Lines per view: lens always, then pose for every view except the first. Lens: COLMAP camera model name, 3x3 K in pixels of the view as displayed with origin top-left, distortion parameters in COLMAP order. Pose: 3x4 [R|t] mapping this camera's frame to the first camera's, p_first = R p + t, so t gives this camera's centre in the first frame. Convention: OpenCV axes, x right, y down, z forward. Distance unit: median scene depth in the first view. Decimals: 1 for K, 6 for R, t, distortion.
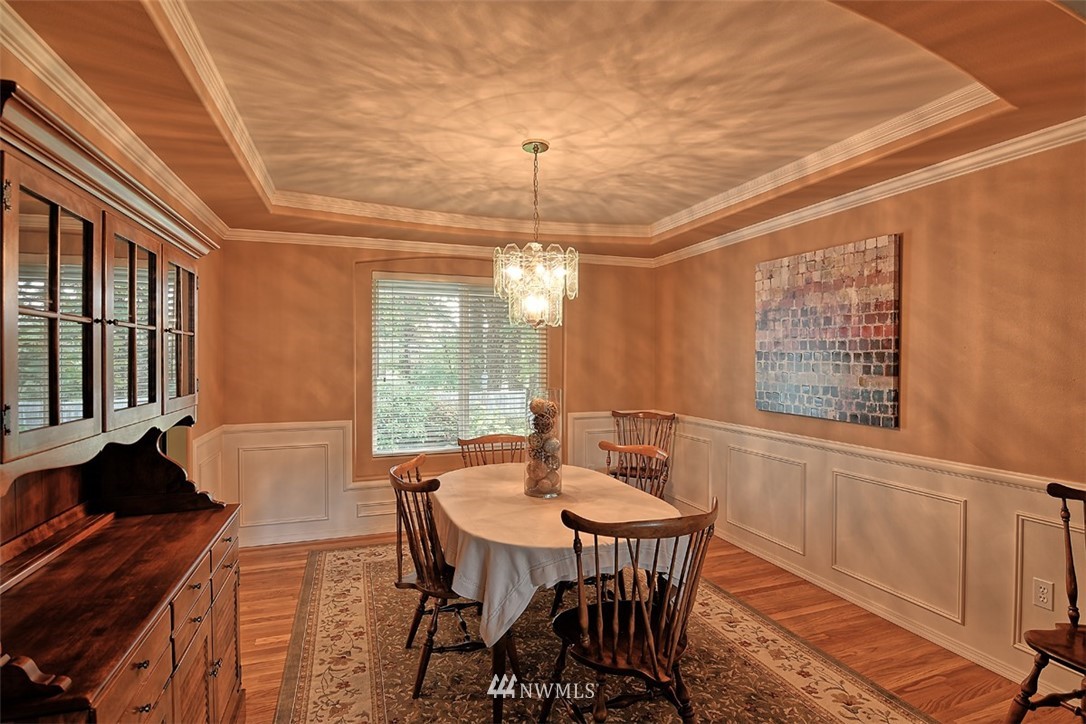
lens RADIAL K [[527.2, 0, 542.9], [0, 527.2, 362.6], [0, 0, 1]] dist [-0.016407, -0.001086]
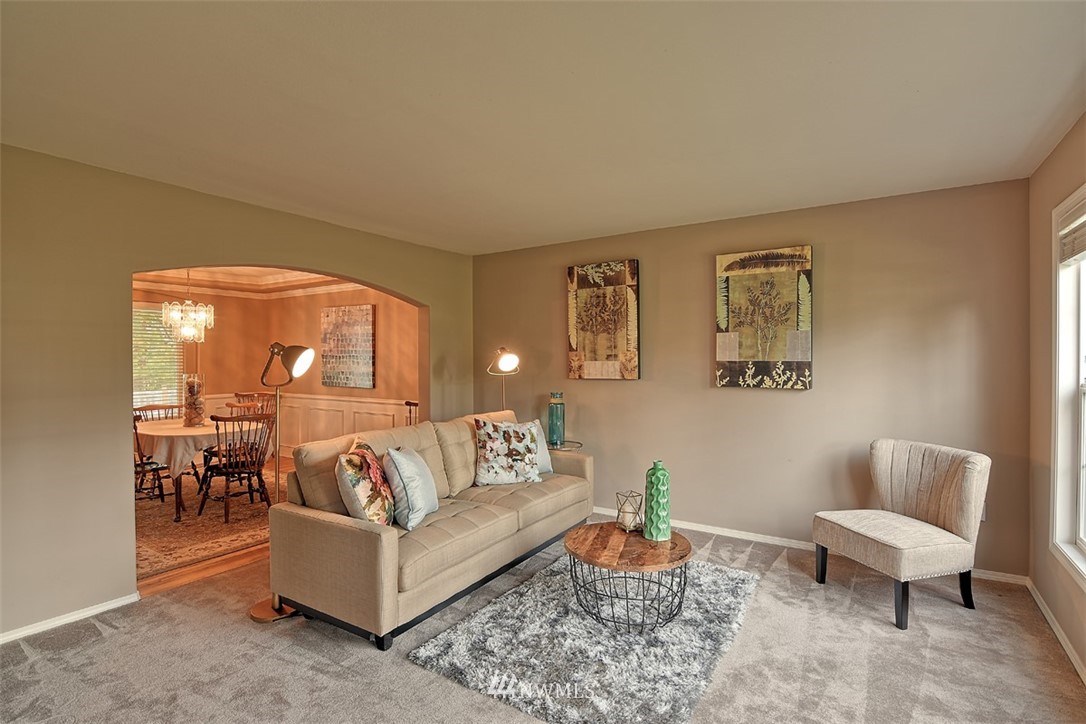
lens RADIAL K [[527.2, 0, 545.7], [0, 527.2, 358.3], [0, 0, 1]] dist [-0.016407, -0.001086]
pose [[0.790687, -0.002818, 0.612214, -0.134879], [0.006063, 0.999976, -0.003229, 0.003723], [-0.612191, 0.006265, 0.790685, -1.187891]]
